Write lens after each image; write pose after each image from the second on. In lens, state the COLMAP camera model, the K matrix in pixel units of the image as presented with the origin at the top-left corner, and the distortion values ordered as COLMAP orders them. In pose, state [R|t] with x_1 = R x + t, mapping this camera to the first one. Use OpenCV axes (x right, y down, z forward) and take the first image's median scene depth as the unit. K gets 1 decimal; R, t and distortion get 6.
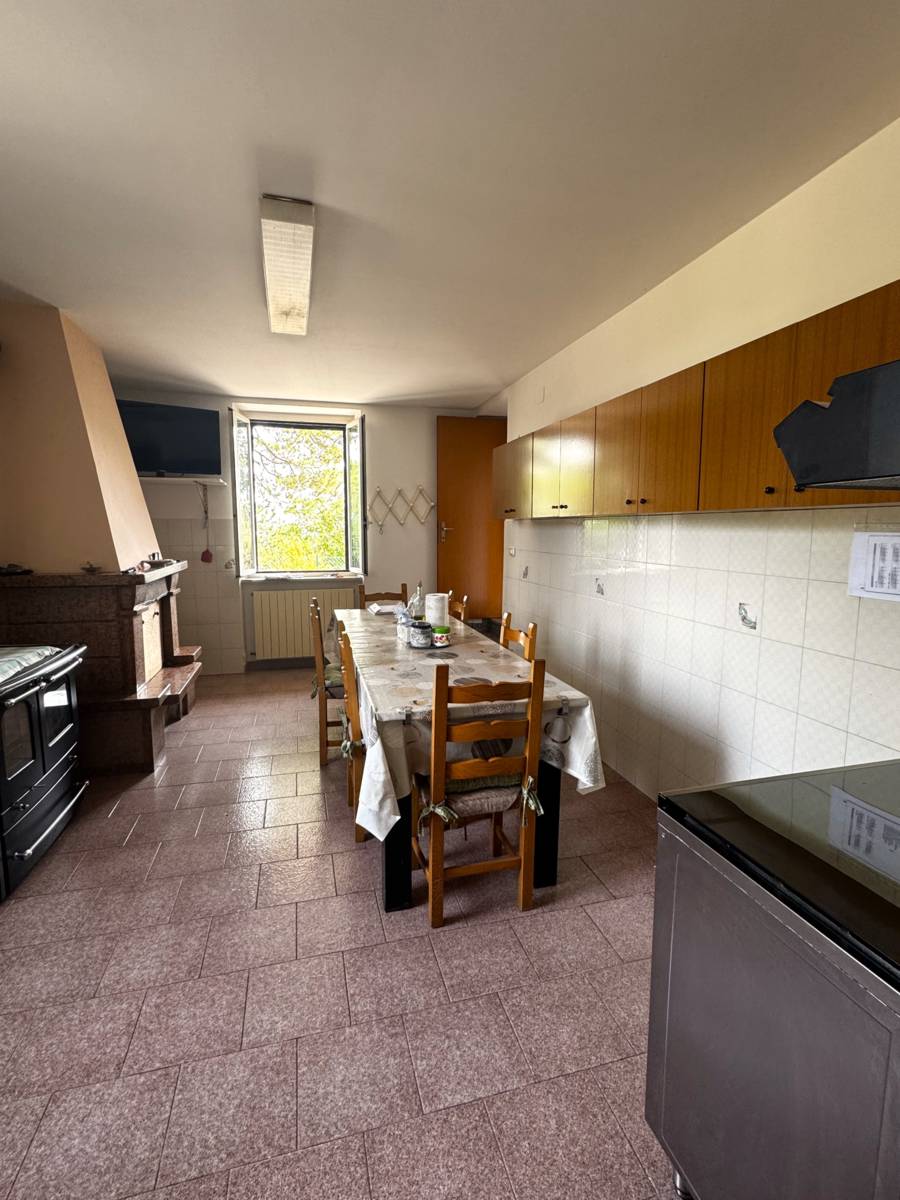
lens RADIAL K [[563.0, 0, 450.0], [0, 563.0, 600.0], [0, 0, 1]] dist [-0.002615, 0.000287]
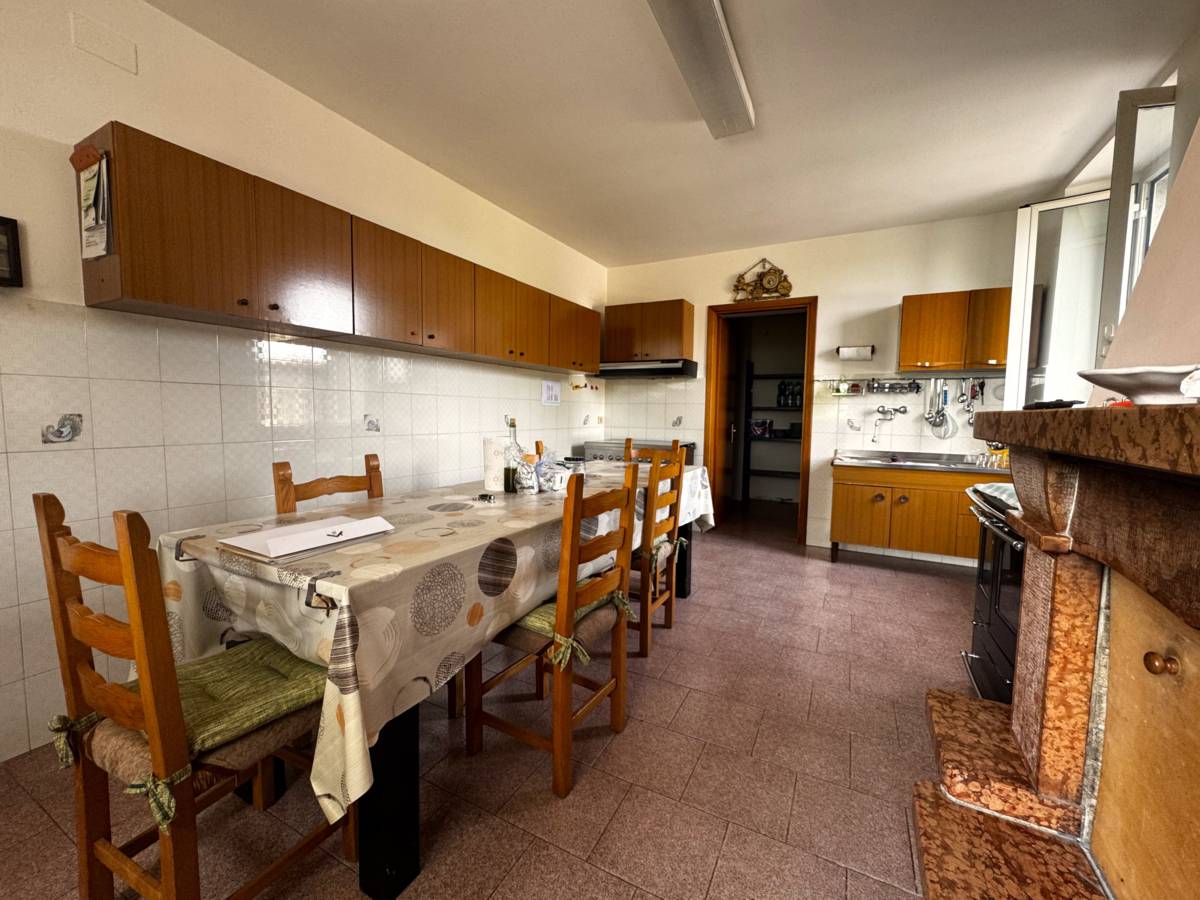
lens RADIAL K [[486.2, 0, 600.0], [0, 486.2, 450.0], [0, 0, 1]] dist [-0.000190, -0.000003]
pose [[-0.735648, -0.066455, 0.674096, -0.824536], [0.067183, 0.983110, 0.170236, -0.139289], [-0.674024, 0.170521, -0.718759, 2.041890]]
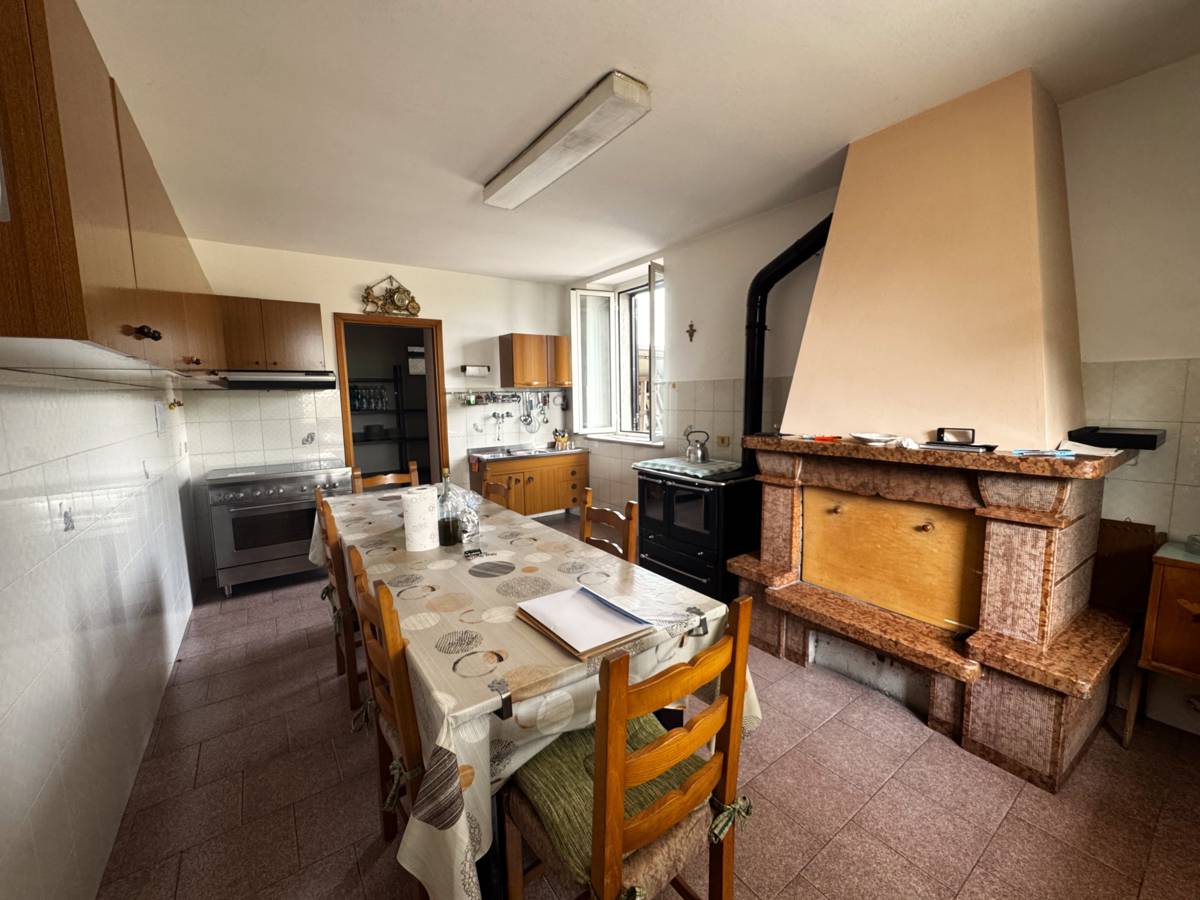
lens RADIAL K [[486.2, 0, 600.0], [0, 486.2, 450.0], [0, 0, 1]] dist [-0.000190, -0.000003]
pose [[-0.933798, 0.056495, -0.353313, -0.032603], [-0.028380, 0.972650, 0.230535, -0.296692], [0.356674, 0.225300, -0.906655, 2.369123]]
